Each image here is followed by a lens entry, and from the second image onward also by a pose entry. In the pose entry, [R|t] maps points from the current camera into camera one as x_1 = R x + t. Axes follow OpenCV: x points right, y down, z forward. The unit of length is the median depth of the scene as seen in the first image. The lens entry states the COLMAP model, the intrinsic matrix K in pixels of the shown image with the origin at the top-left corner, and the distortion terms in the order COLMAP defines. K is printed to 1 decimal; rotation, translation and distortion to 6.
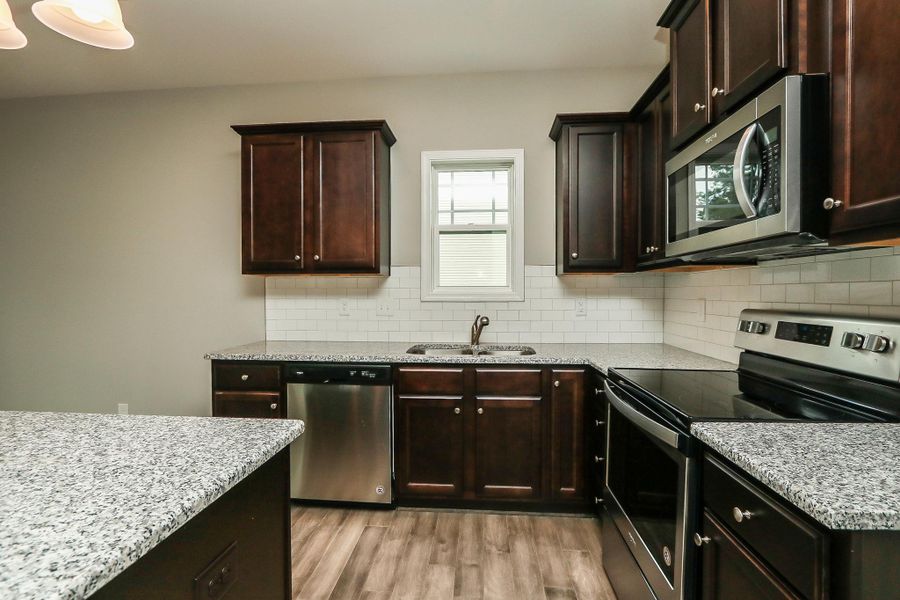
lens RADIAL K [[424.8, 0, 450.0], [0, 424.8, 300.0], [0, 0, 1]] dist [-0.000059, -0.000127]
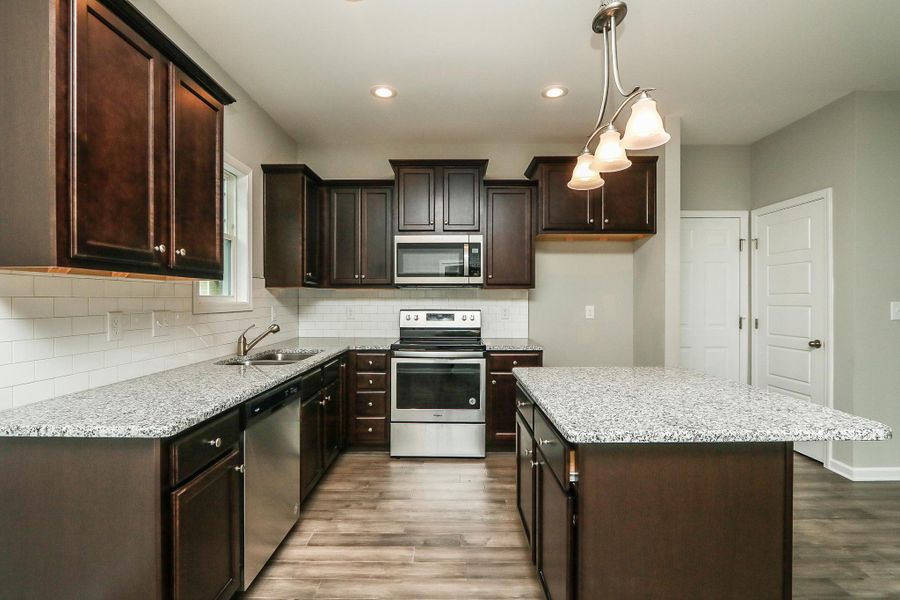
lens RADIAL K [[424.8, 0, 450.0], [0, 424.8, 300.0], [0, 0, 1]] dist [-0.000059, -0.000127]
pose [[-0.080543, -0.000954, 0.996751, -1.475629], [0.013110, 0.999912, 0.002017, -0.028375], [-0.996665, 0.013229, -0.080523, 0.931030]]
